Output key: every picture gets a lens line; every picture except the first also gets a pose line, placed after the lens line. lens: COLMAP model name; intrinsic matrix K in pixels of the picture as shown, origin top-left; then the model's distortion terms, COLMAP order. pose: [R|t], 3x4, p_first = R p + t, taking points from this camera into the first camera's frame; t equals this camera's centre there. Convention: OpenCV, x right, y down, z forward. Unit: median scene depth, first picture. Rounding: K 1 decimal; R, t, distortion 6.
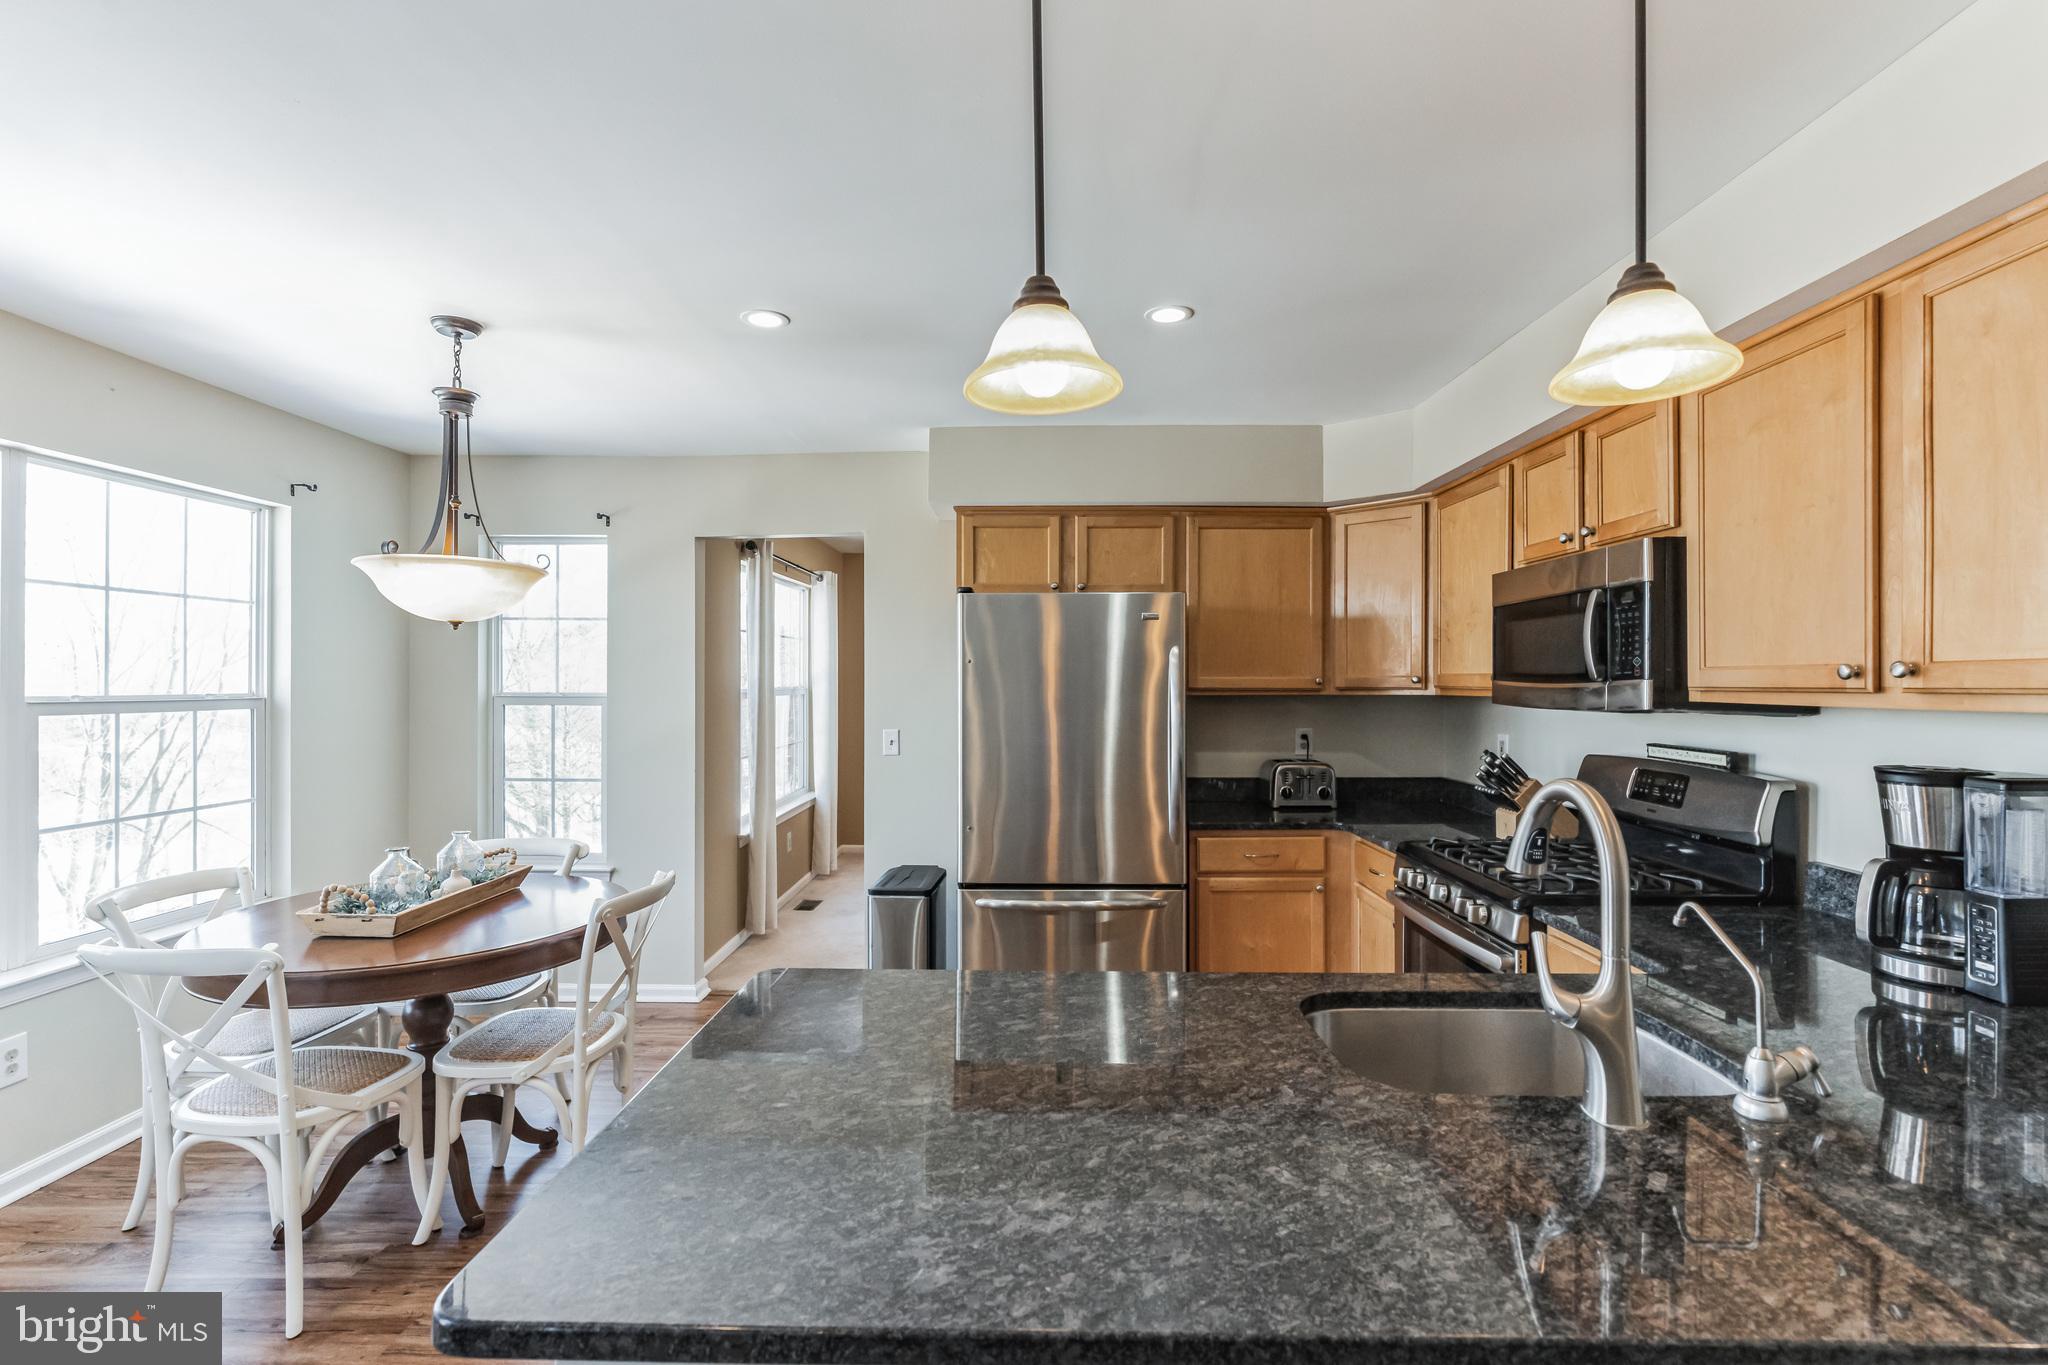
lens RADIAL K [[946.0, 0, 1021.7], [0, 946.0, 684.7], [0, 0, 1]] dist [-0.009838, 0.000453]
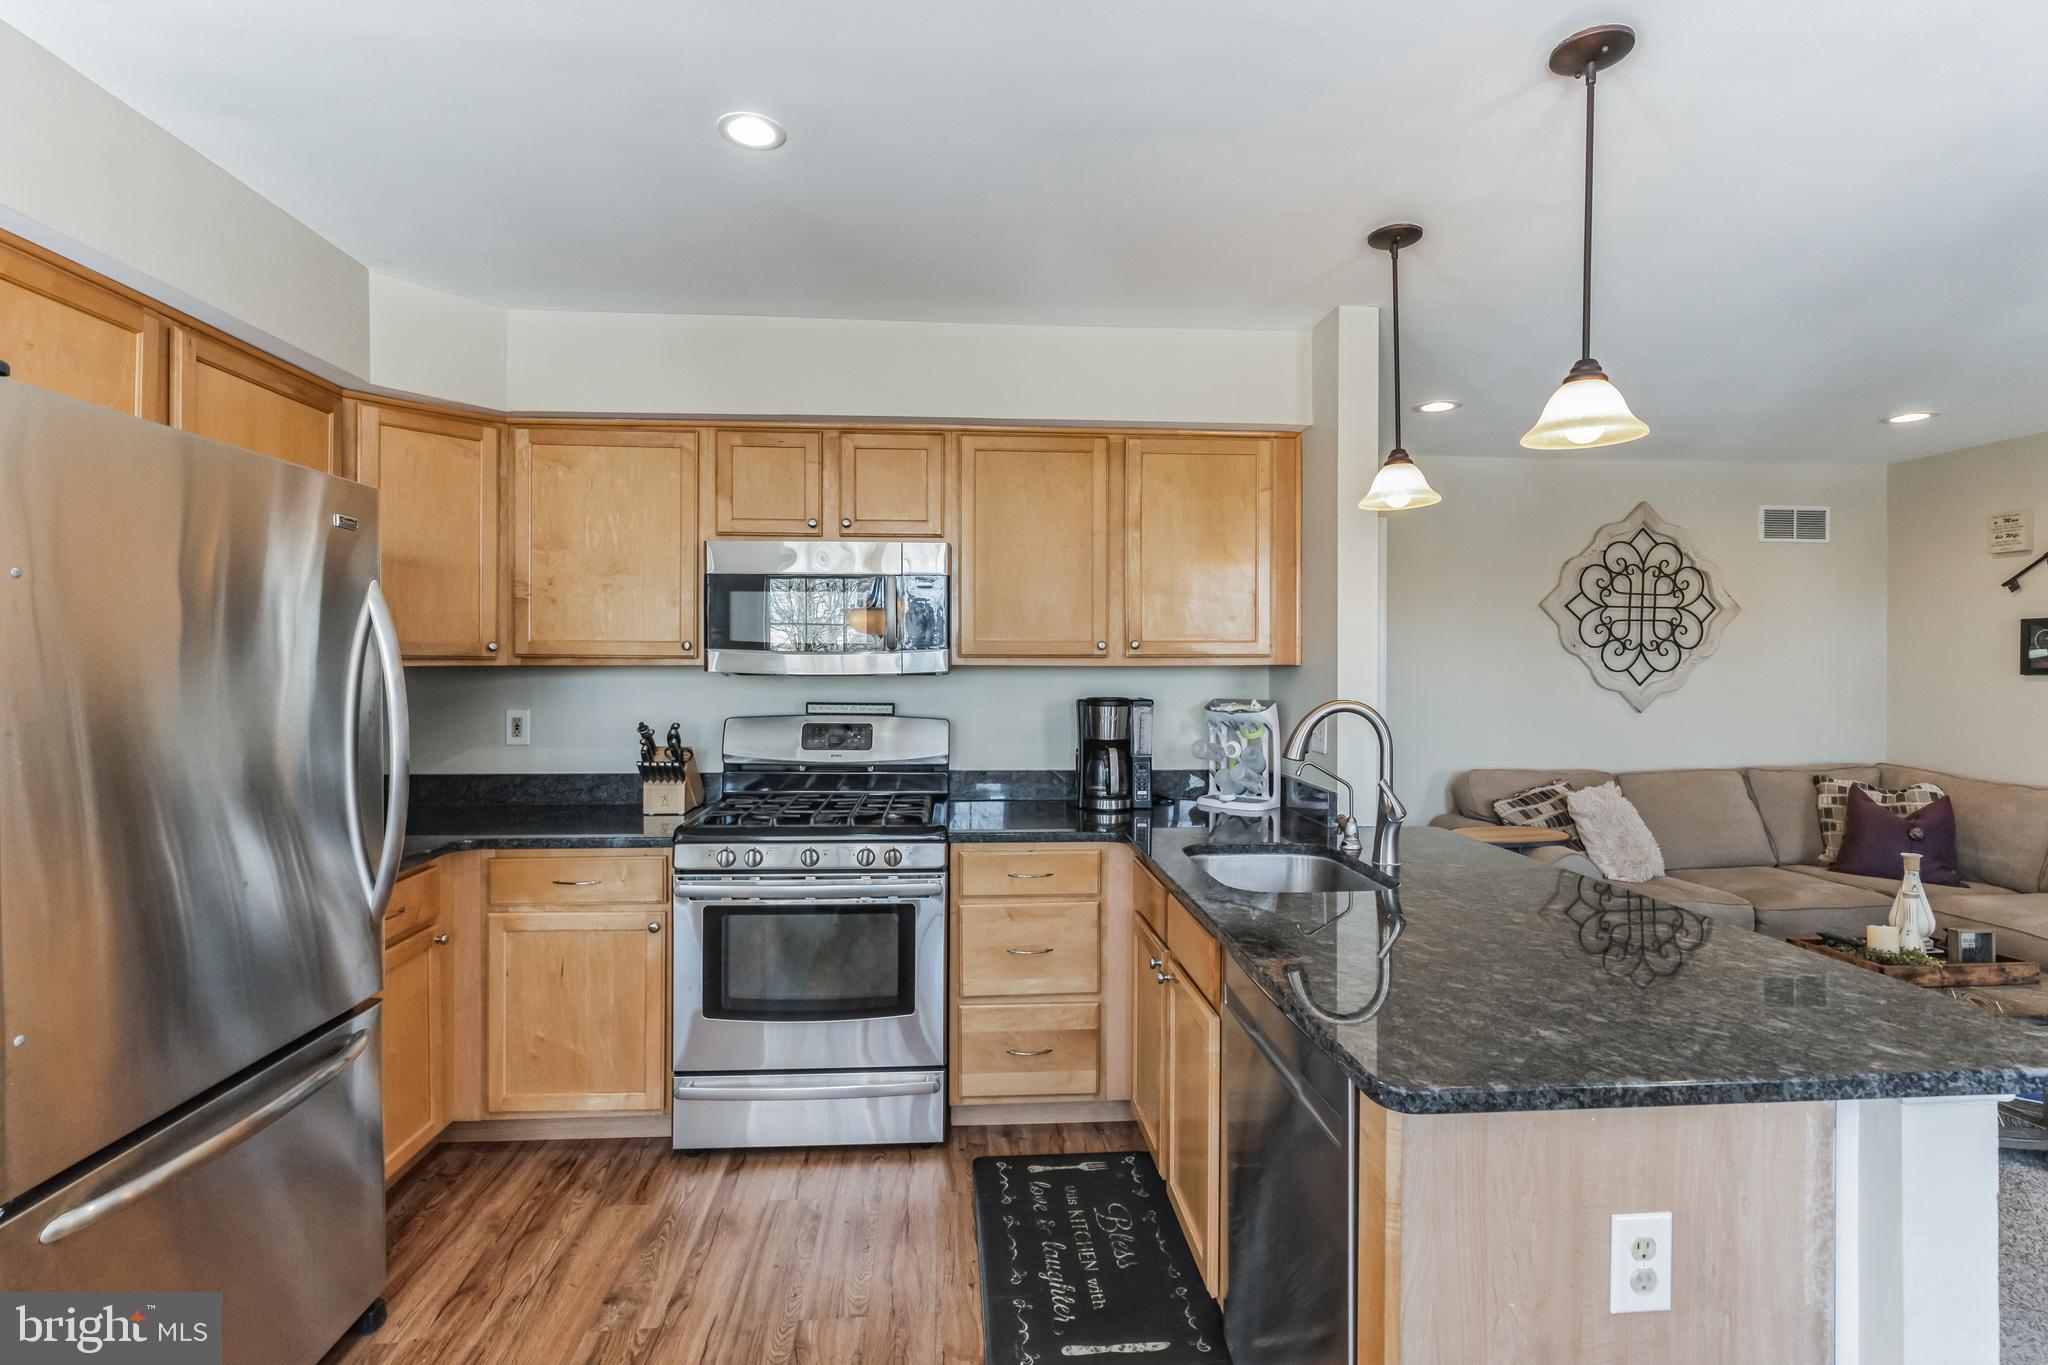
lens RADIAL K [[938.3, 0, 1025.2], [0, 938.3, 667.0], [0, 0, 1]] dist [-0.004146, -0.000392]
pose [[-0.088568, -0.002673, 0.996067, -0.436973], [0.002292, 0.999993, 0.002887, 0.011164], [-0.996067, 0.002538, -0.088561, 0.655929]]
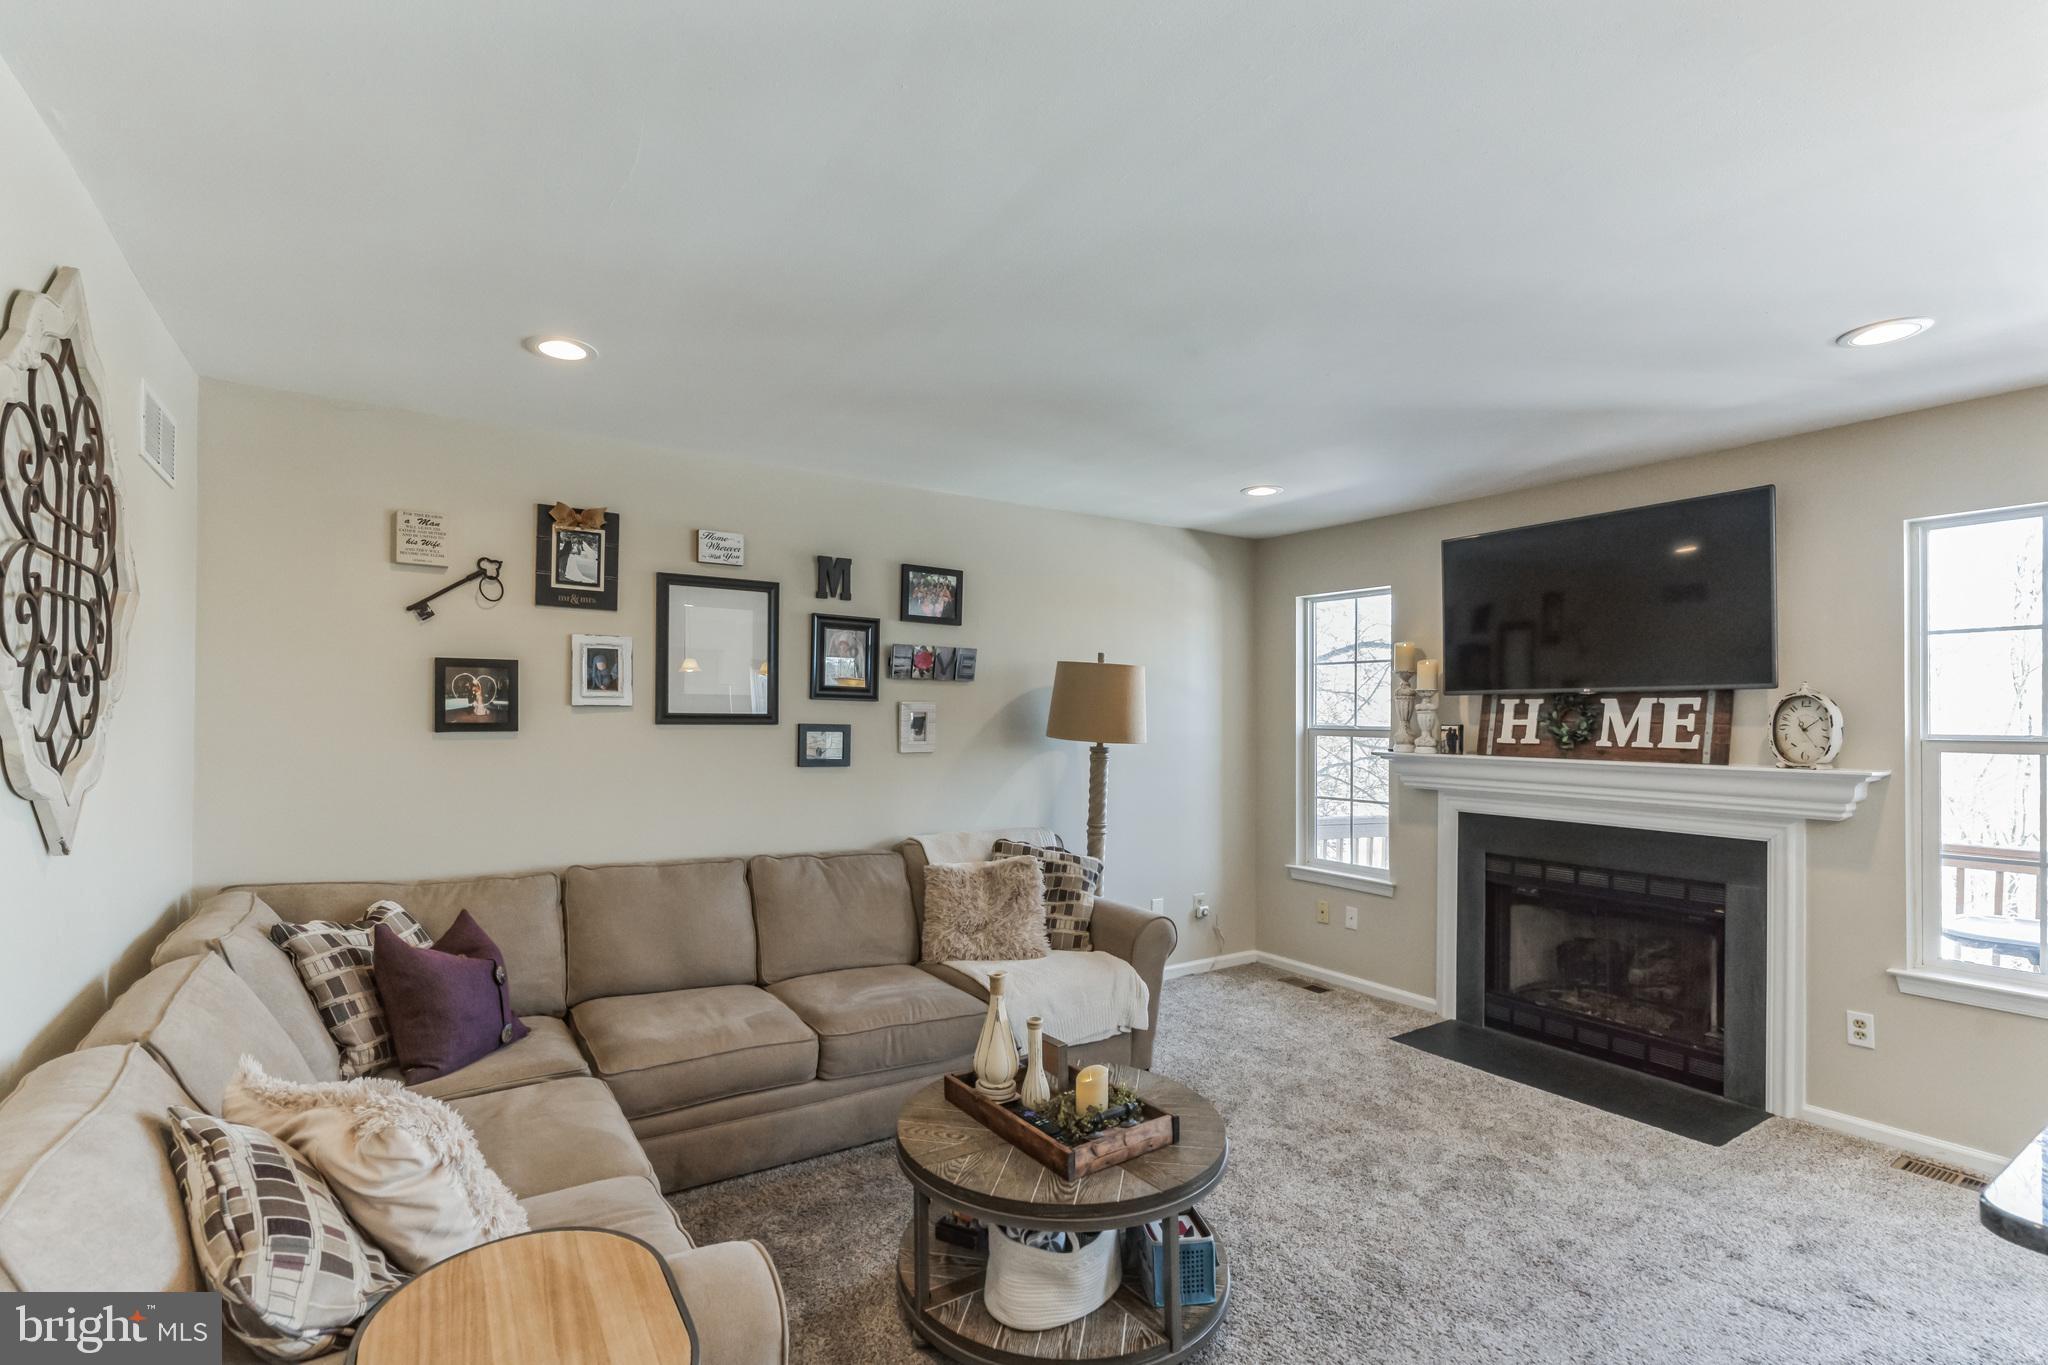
lens RADIAL K [[935.4, 0, 1022.1], [0, 935.4, 713.2], [0, 0, 1]] dist [0.000552, 0.000272]
pose [[-0.828998, -0.008976, -0.559180, 0.756606], [-0.011210, 0.999937, 0.000568, 0.002099], [0.559139, 0.006740, -0.829046, 0.312274]]
